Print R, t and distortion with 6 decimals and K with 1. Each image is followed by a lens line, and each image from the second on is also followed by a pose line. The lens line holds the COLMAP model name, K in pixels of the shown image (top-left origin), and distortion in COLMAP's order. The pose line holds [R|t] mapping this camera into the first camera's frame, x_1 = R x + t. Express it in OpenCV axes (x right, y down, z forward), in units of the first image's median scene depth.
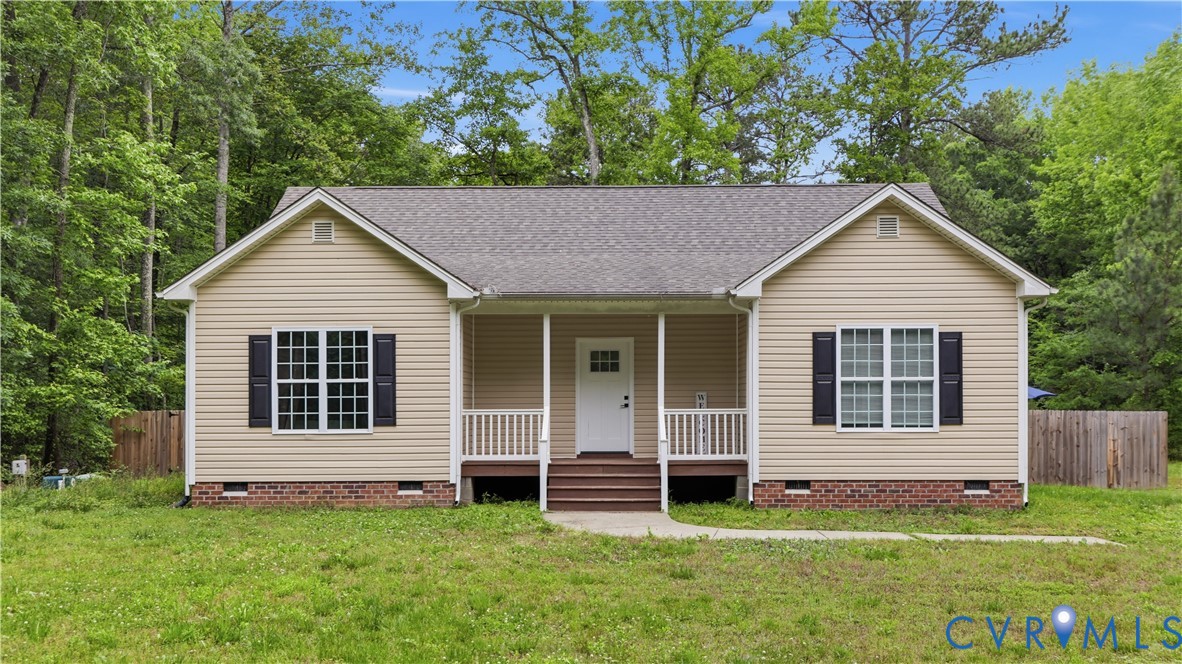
lens RADIAL K [[1018.8, 0, 579.1], [0, 1018.8, 381.4], [0, 0, 1]] dist [0.035310, 0.002960]
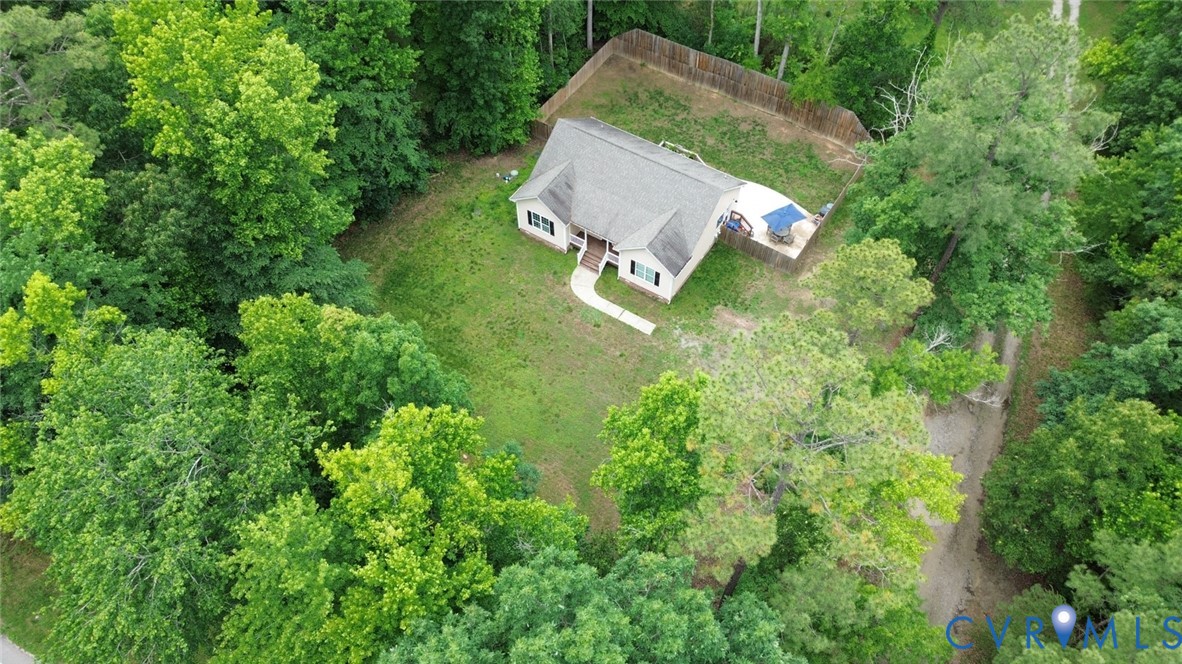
lens RADIAL K [[839.6, 0, 586.9], [0, 839.6, 345.8], [0, 0, 1]] dist [0.048495, -0.051137]
pose [[0.854059, 0.419754, -0.307231, 1.326343], [0.008104, 0.579819, 0.814705, -2.774386], [0.520114, -0.698296, 0.491798, -1.148756]]
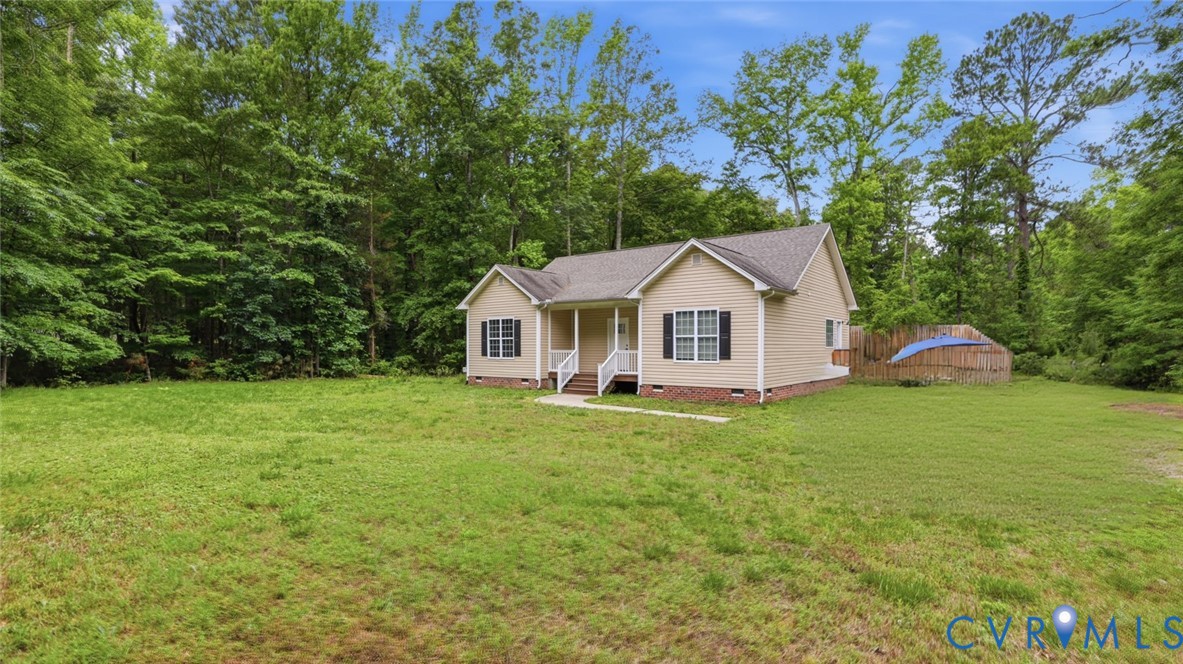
lens RADIAL K [[548.9, 0, 584.2], [0, 548.9, 333.1], [0, 0, 1]] dist [-0.028609, 0.004266]
pose [[0.797025, -0.012072, -0.603825, 0.759818], [0.010279, 0.999927, -0.006423, -0.003420], [0.603859, -0.001087, 0.797091, 0.017639]]
